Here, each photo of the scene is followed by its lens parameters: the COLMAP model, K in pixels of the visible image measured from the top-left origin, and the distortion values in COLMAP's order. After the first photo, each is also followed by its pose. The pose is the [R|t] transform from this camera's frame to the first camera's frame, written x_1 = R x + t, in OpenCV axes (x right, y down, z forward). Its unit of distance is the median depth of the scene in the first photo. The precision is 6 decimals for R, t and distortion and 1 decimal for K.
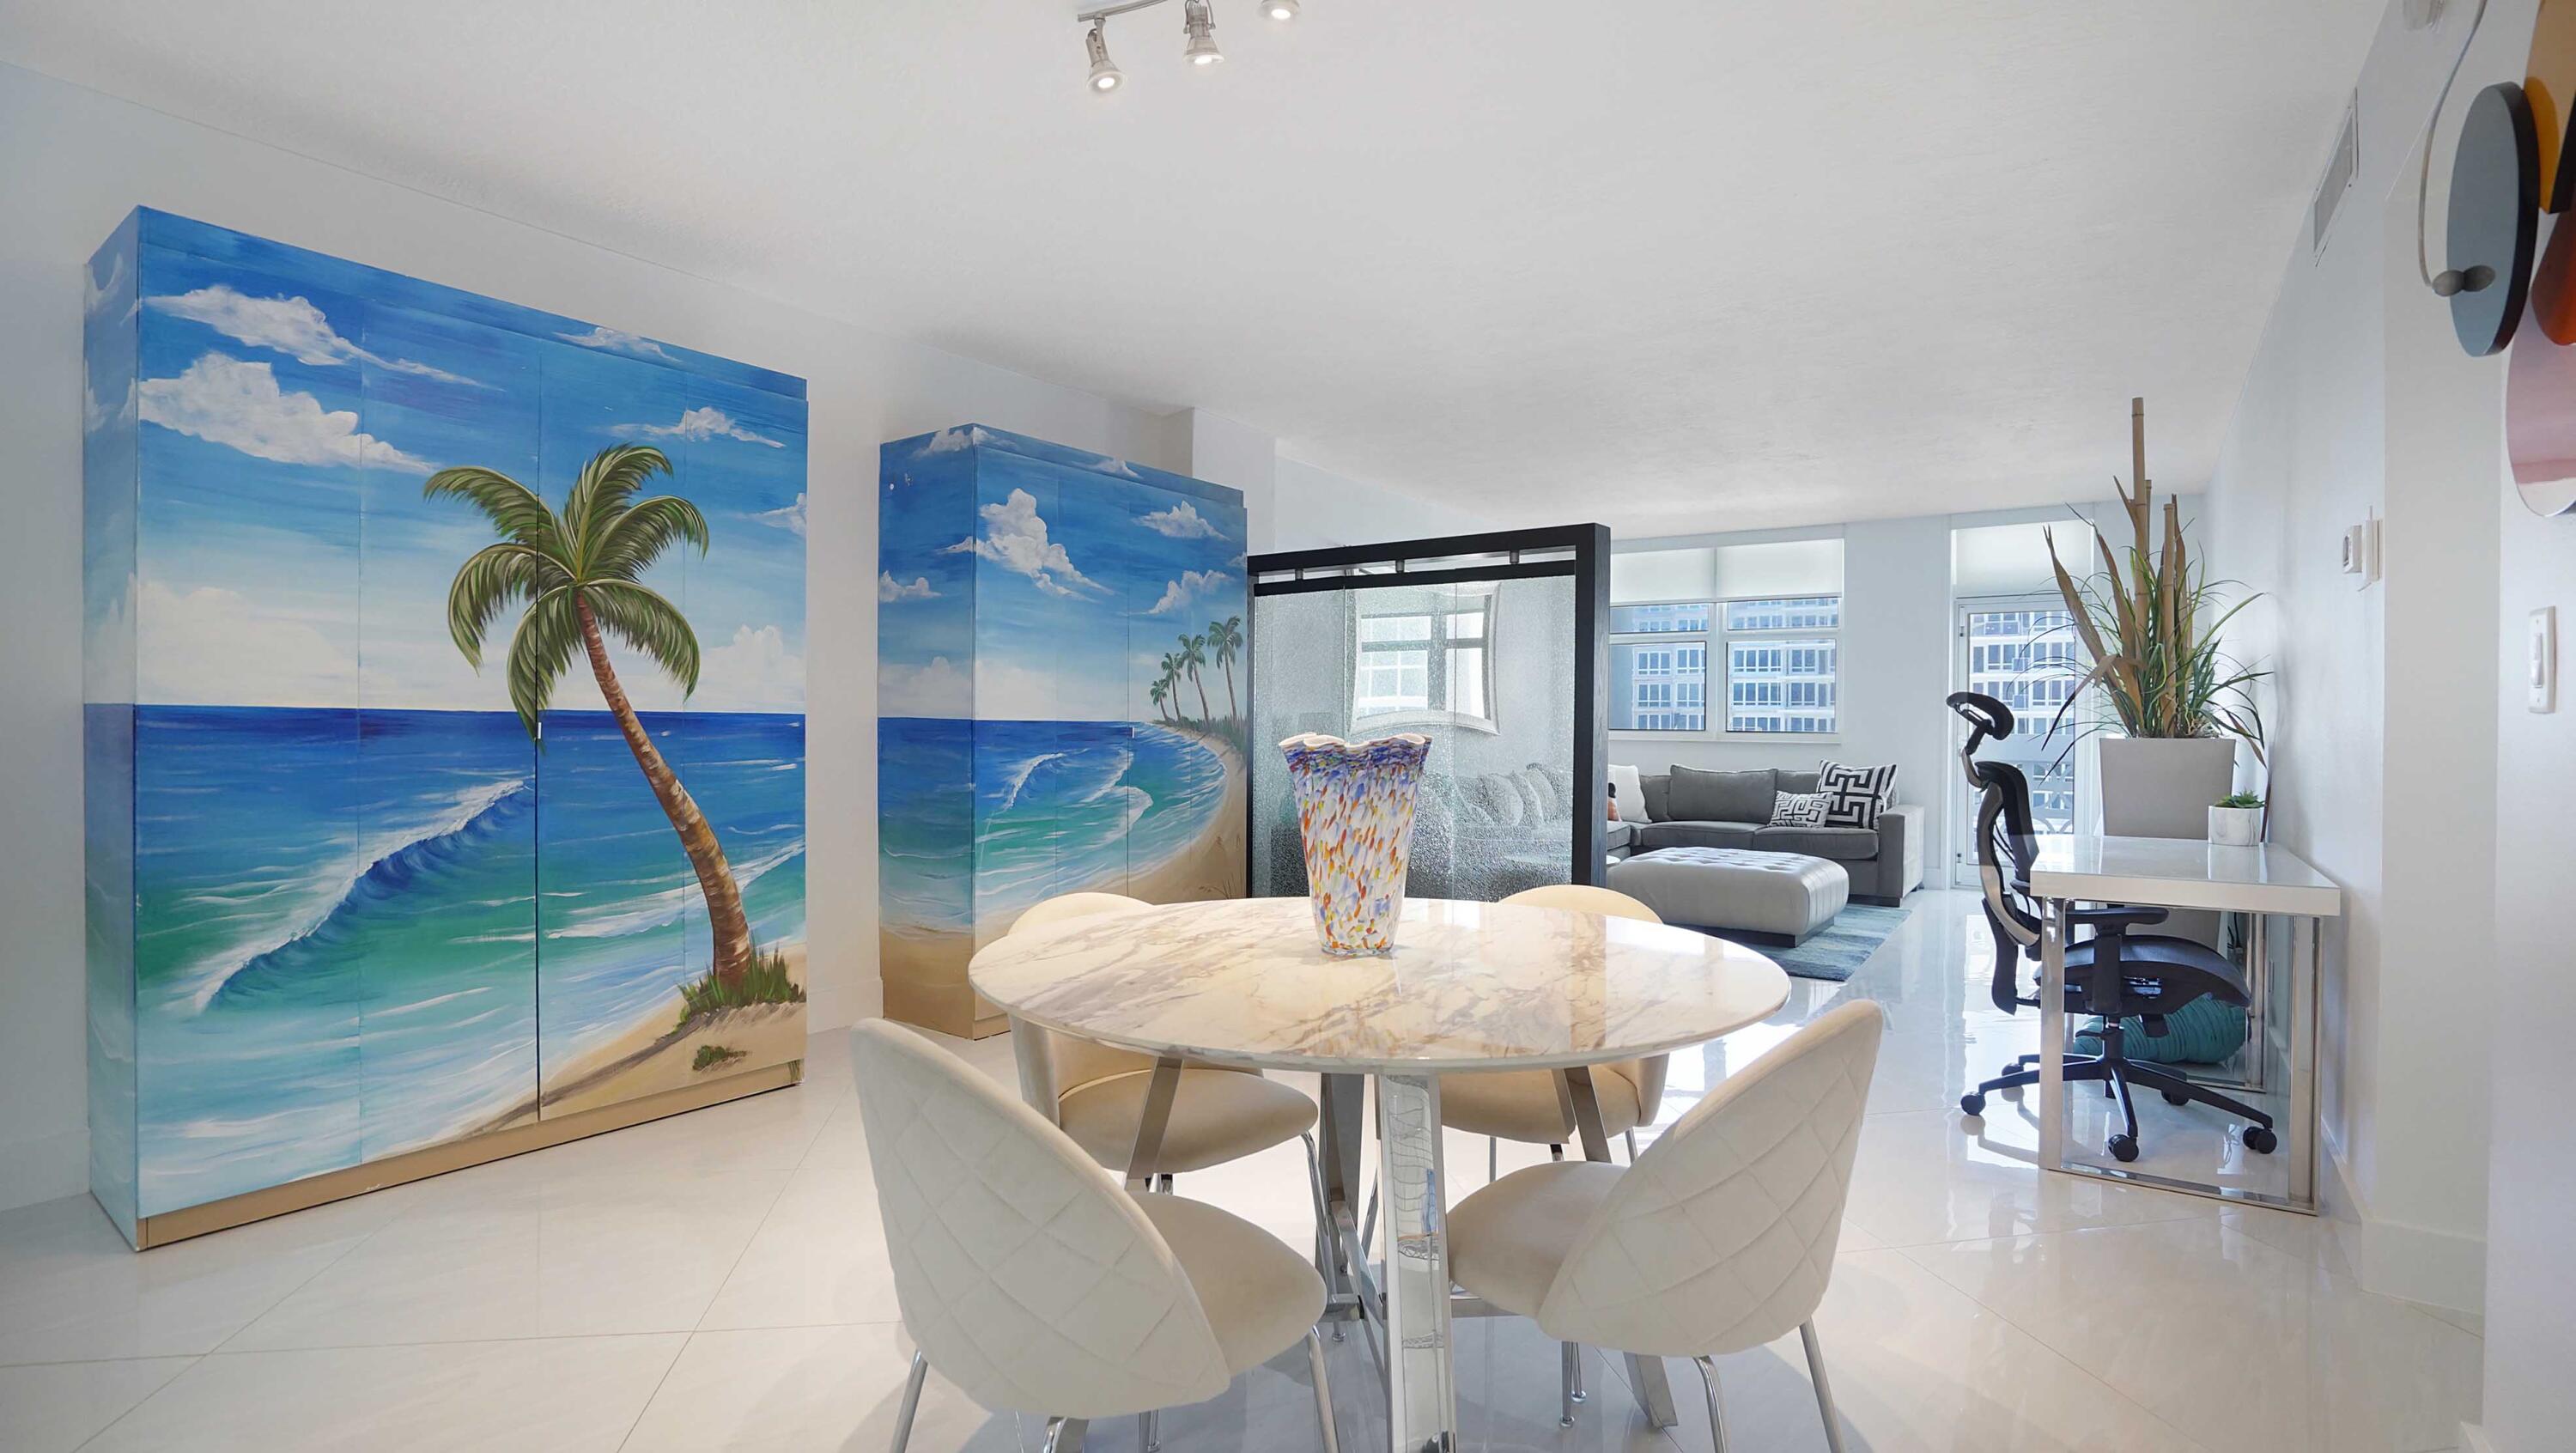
lens RADIAL K [[1226.6, 0, 1312.4], [0, 1226.6, 733.7], [0, 0, 1]] dist [-0.038312, 0.013201]
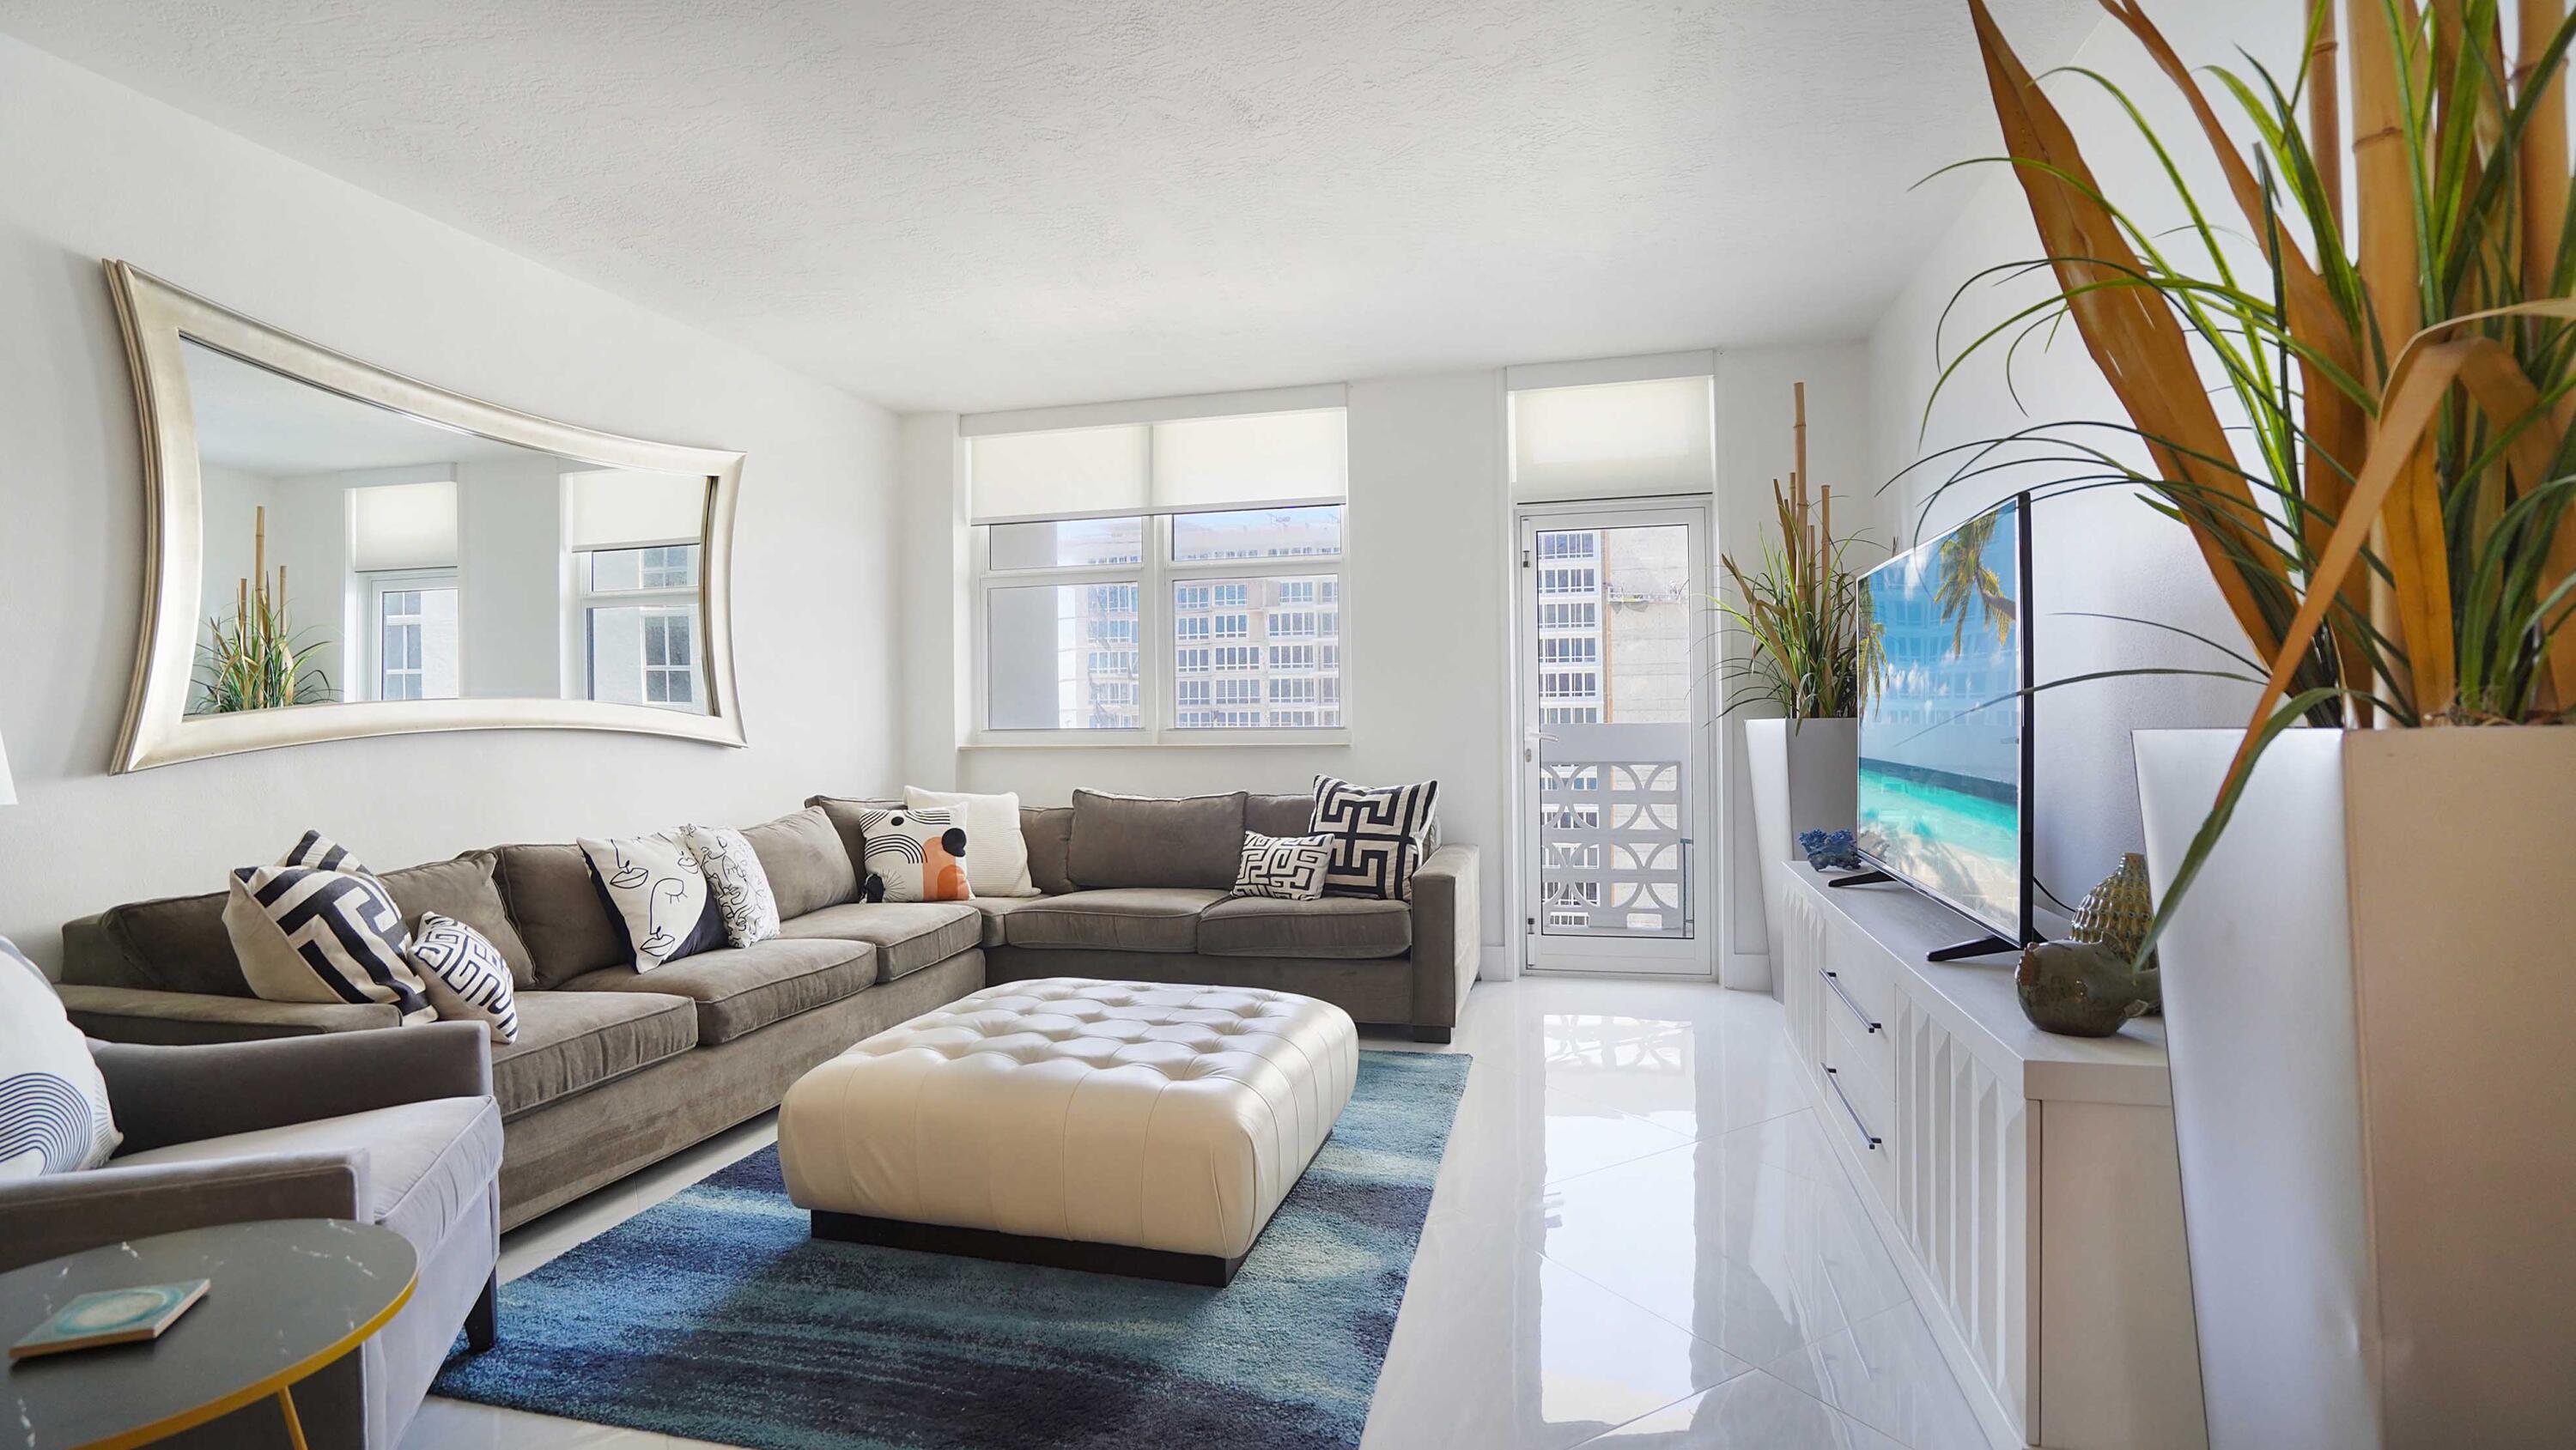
lens RADIAL K [[1223.2, 0, 1285.9], [0, 1223.2, 715.7], [0, 0, 1]] dist [-0.033426, 0.009977]
pose [[0.942057, -0.018430, 0.334947, 0.215581], [0.023192, 0.999679, -0.010222, -0.000902], [-0.334651, 0.017398, 0.942181, 0.469688]]
